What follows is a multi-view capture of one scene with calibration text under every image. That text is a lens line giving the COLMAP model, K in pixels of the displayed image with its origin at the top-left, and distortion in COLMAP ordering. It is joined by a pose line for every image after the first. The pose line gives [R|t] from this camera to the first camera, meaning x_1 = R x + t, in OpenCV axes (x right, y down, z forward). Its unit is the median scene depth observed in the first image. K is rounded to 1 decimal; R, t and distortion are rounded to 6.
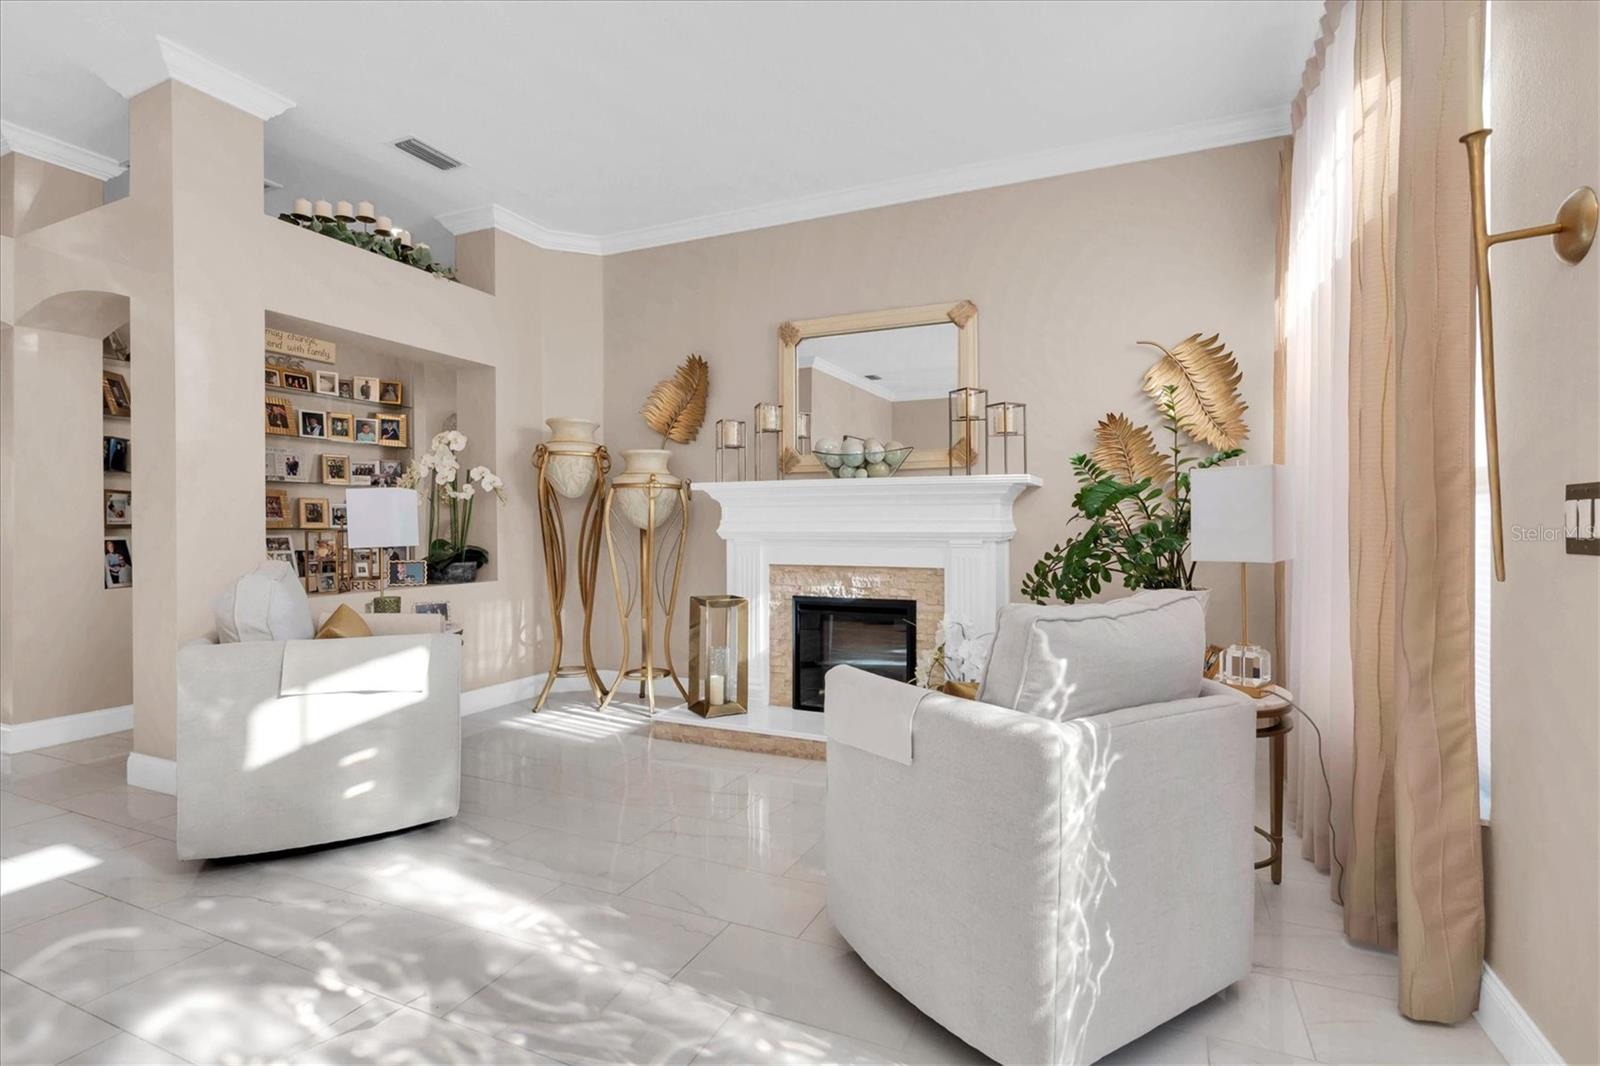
lens RADIAL K [[717.0, 0, 804.6], [0, 717.0, 532.2], [0, 0, 1]] dist [-0.004118, -0.000738]
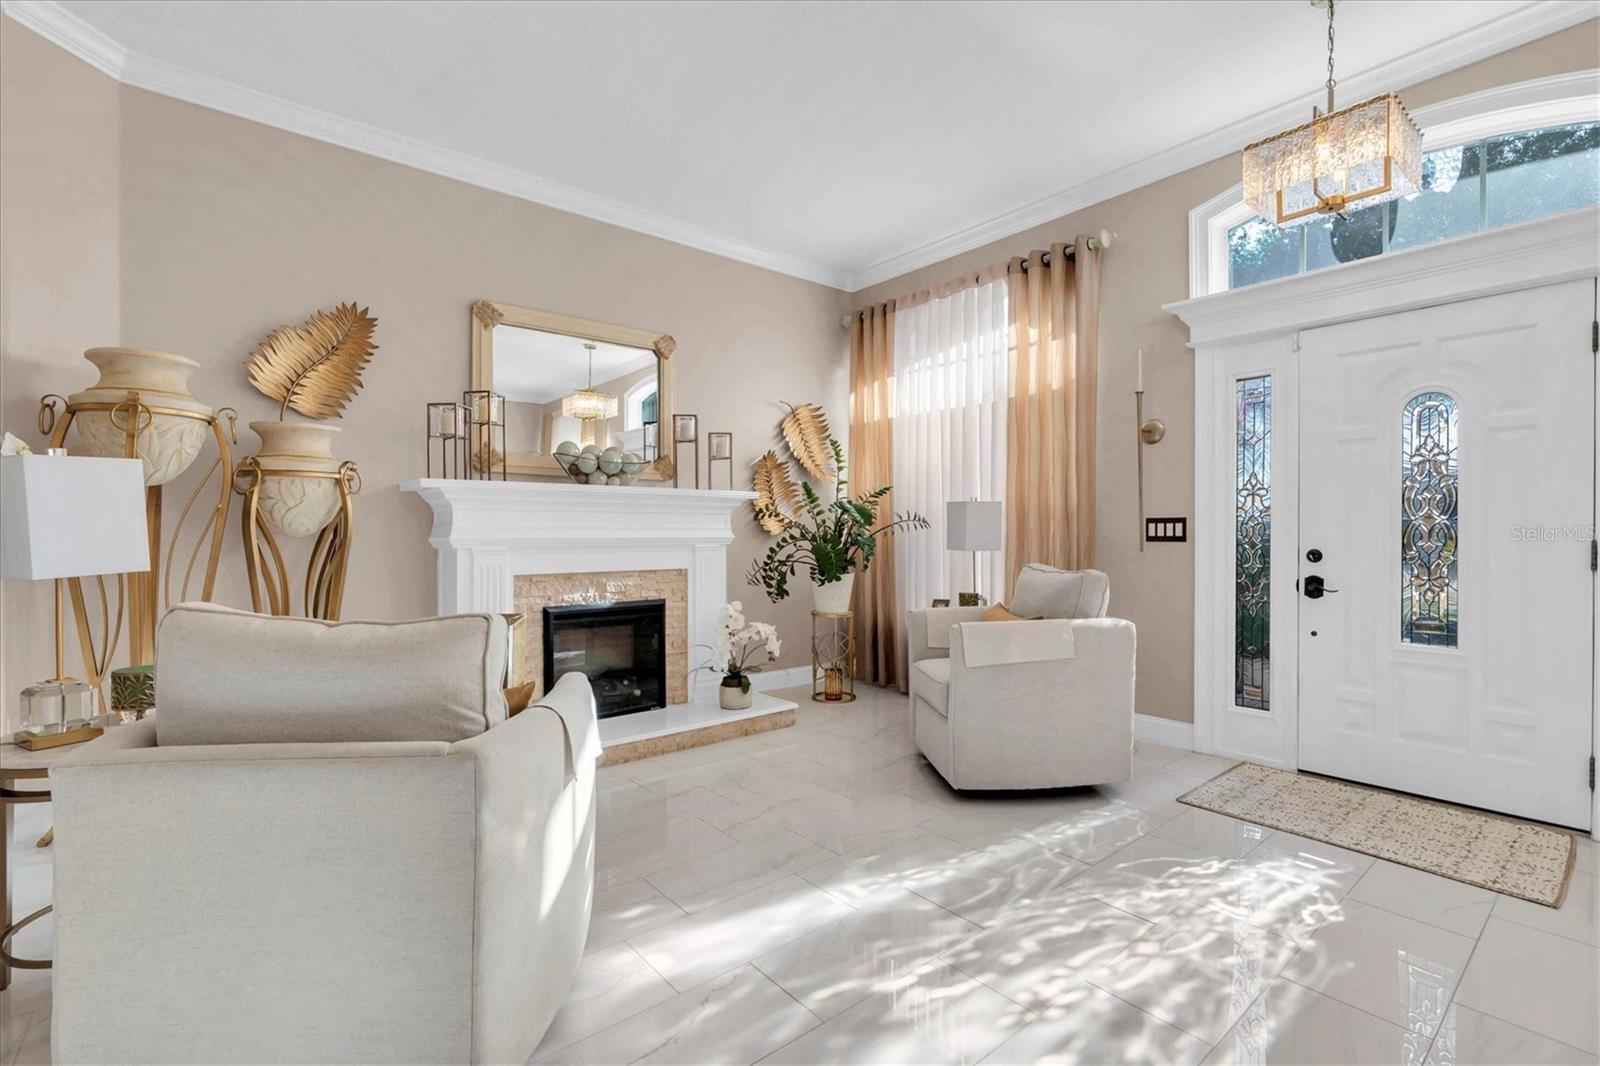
lens RADIAL K [[717.0, 0, 804.6], [0, 717.0, 532.2], [0, 0, 1]] dist [-0.004118, -0.000738]
pose [[0.464560, -0.001297, 0.885541, -1.110277], [0.007469, 0.999969, -0.002454, -0.006573], [-0.885510, 0.007754, 0.464555, 0.438219]]
